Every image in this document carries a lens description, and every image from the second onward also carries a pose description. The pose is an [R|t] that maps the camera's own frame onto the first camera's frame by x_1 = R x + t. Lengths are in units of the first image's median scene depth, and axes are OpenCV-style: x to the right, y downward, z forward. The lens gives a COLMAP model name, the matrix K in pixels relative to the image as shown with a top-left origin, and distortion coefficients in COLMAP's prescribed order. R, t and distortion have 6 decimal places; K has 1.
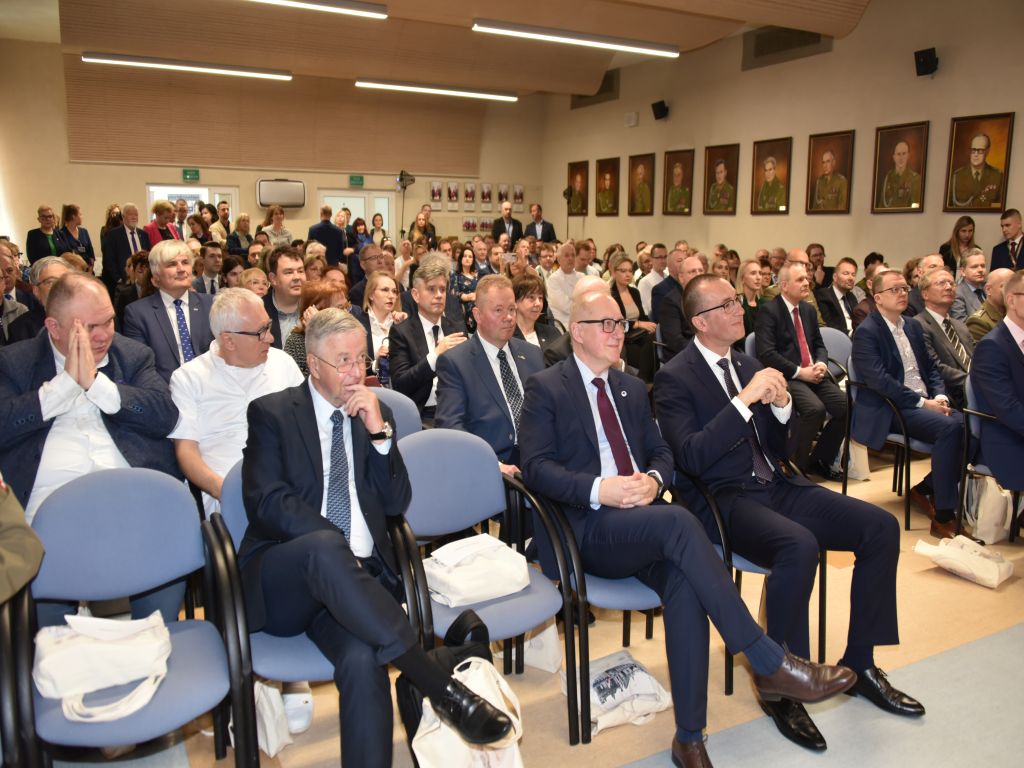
lens RADIAL K [[835.7, 0, 514.8], [0, 835.7, 372.3], [0, 0, 1]] dist [-0.004040, 0.002127]
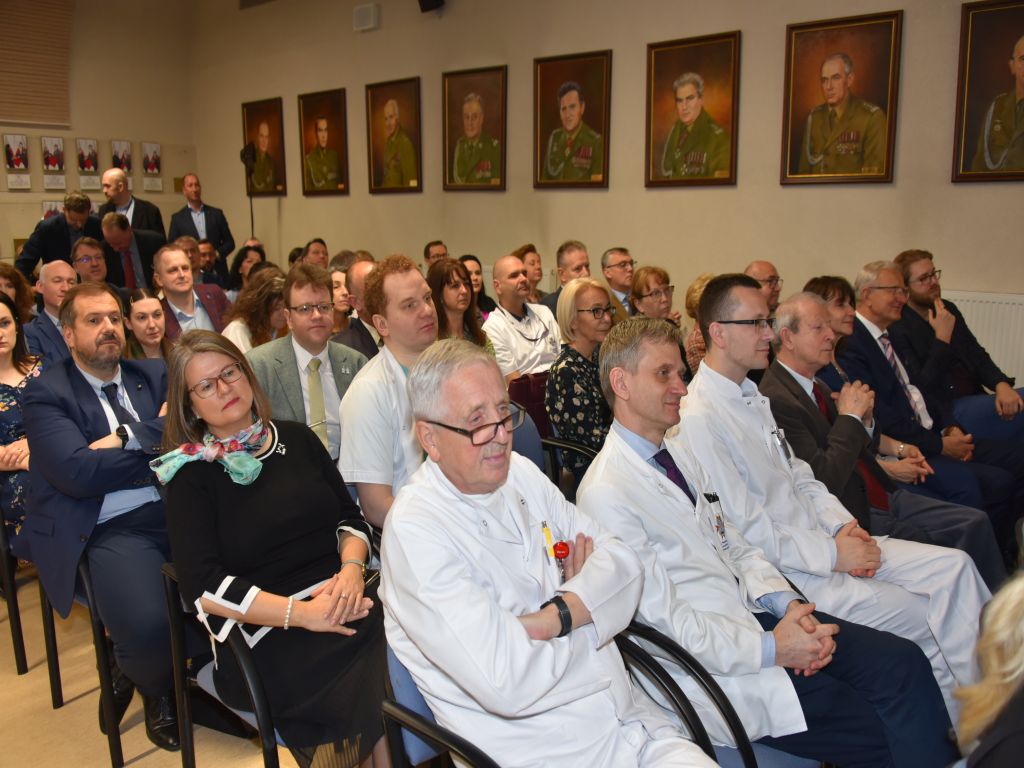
lens RADIAL K [[797.7, 0, 536.9], [0, 797.7, 370.7], [0, 0, 1]] dist [-0.035190, -0.012260]
pose [[0.901486, -0.090999, 0.423134, 0.001108], [0.082452, 0.995851, 0.038505, -0.084079], [-0.424882, 0.000177, 0.905249, 0.489605]]
